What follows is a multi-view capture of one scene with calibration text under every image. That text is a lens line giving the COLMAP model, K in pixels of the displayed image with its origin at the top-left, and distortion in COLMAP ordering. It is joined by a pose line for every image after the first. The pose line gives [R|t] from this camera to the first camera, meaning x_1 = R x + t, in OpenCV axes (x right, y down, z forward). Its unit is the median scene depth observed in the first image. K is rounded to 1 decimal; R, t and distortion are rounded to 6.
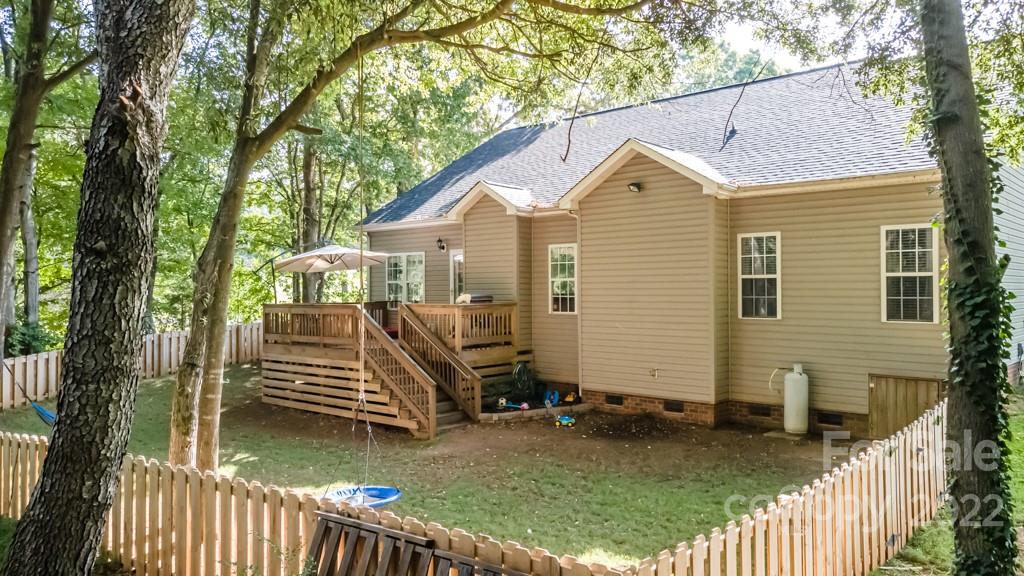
lens RADIAL K [[737.1, 0, 512.0], [0, 737.1, 288.0], [0, 0, 1]] dist [-0.075118, 0.144248]
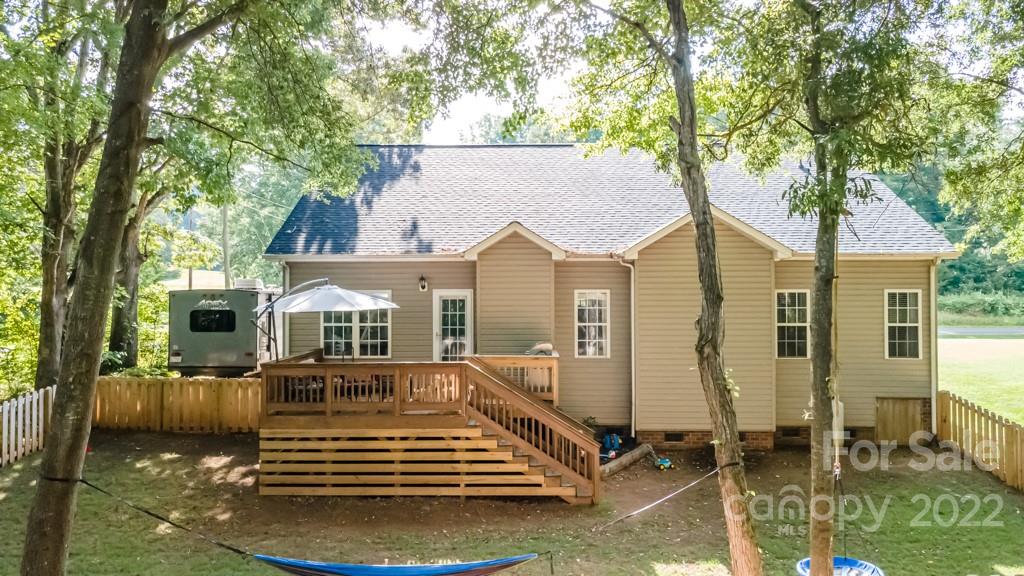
lens RADIAL K [[737.1, 0, 512.0], [0, 737.1, 288.0], [0, 0, 1]] dist [-0.075118, 0.144248]
pose [[0.762916, 0.011258, 0.646399, -0.769885], [-0.004955, 0.999921, -0.011567, -0.056624], [-0.646478, 0.005622, 0.762912, 0.334079]]
